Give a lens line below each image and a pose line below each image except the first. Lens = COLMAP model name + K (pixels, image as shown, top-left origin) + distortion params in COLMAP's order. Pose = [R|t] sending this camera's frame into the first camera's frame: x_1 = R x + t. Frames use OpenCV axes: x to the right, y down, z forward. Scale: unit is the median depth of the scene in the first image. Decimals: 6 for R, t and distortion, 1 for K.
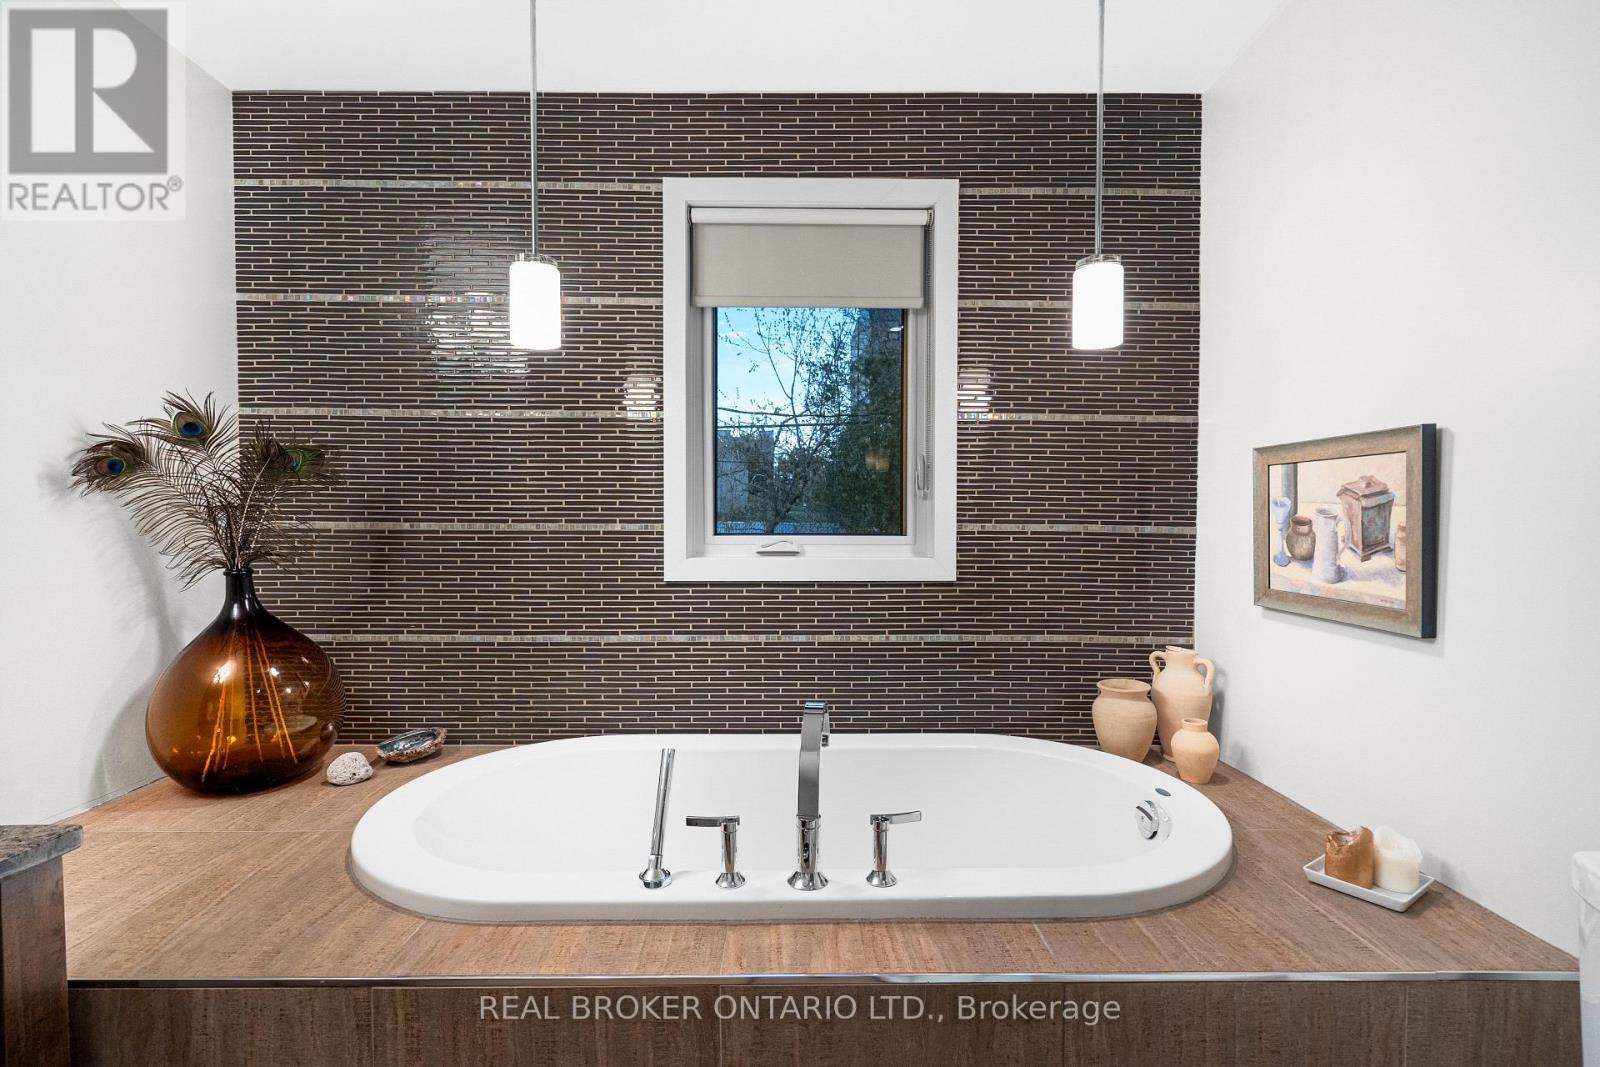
lens RADIAL K [[735.6, 0, 802.3], [0, 735.6, 532.1], [0, 0, 1]] dist [-0.003388, 0.000272]
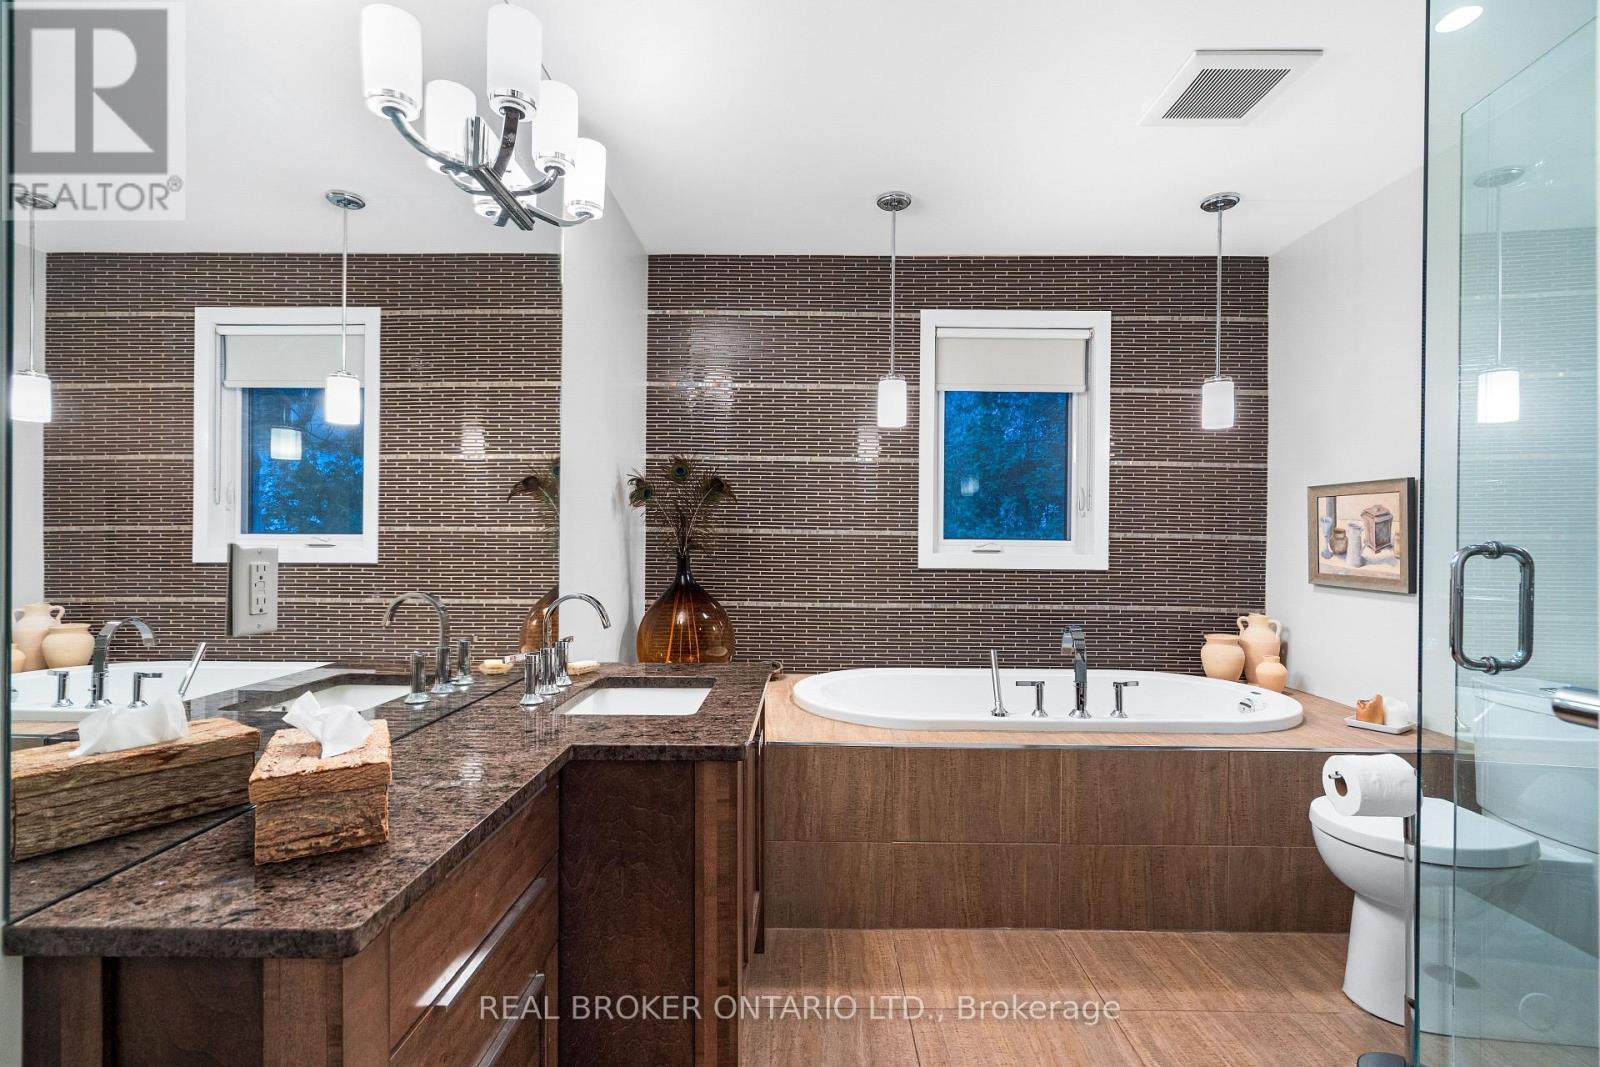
lens RADIAL K [[735.6, 0, 799.0], [0, 735.6, 532.7], [0, 0, 1]] dist [-0.003388, 0.000272]
pose [[0.999732, 0.008879, -0.021363, -0.407310], [-0.009418, 0.999637, -0.025237, 0.033721], [0.021131, 0.025432, 0.999453, -0.552469]]
